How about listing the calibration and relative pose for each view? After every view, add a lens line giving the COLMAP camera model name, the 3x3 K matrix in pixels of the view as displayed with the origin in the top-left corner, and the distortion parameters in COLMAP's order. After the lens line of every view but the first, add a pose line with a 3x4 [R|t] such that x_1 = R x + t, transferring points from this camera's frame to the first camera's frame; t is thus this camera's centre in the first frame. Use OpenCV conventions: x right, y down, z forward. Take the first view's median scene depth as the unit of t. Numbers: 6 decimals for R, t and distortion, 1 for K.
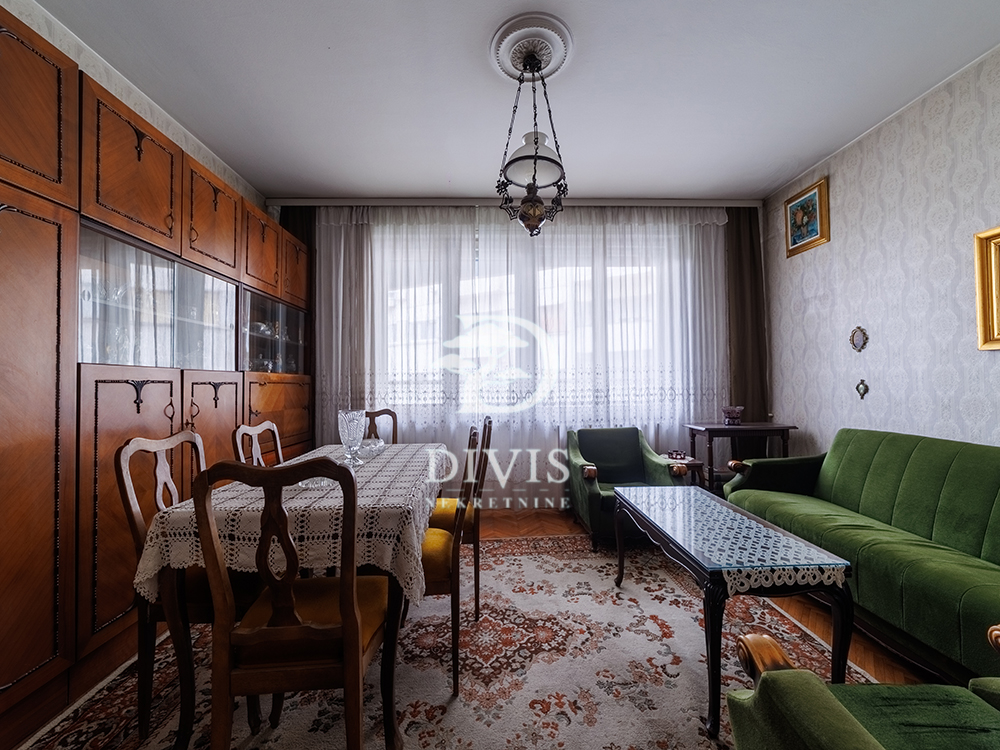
lens RADIAL K [[386.7, 0, 498.4], [0, 386.7, 370.9], [0, 0, 1]] dist [-0.020863, 0.000144]
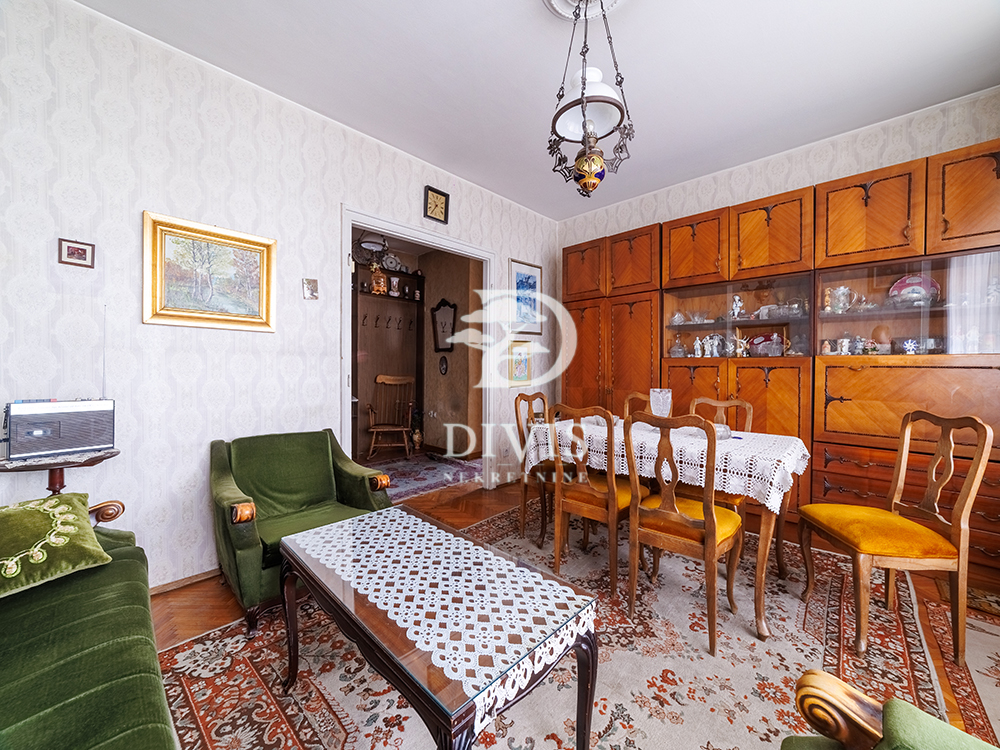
lens RADIAL K [[378.6, 0, 500.9], [0, 378.6, 370.3], [0, 0, 1]] dist [-0.013165, 0.000193]
pose [[-0.711783, 0.008089, -0.702353, 0.711432], [0.021501, 0.999716, -0.010276, 0.033548], [0.702070, -0.022416, -0.711755, 1.246724]]
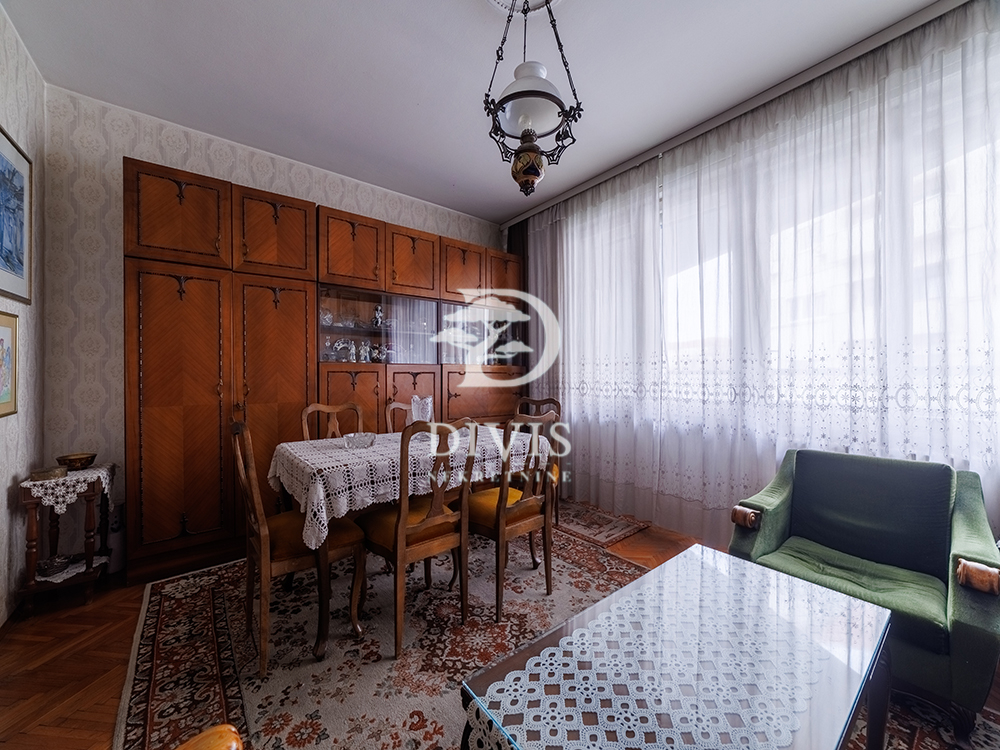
lens RADIAL K [[378.6, 0, 500.9], [0, 378.6, 370.3], [0, 0, 1]] dist [-0.013165, 0.000193]
pose [[0.590026, -0.002456, -0.807381, 0.613441], [0.022841, 0.999646, 0.013651, 0.009778], [0.807061, -0.026496, 0.589873, 0.408636]]
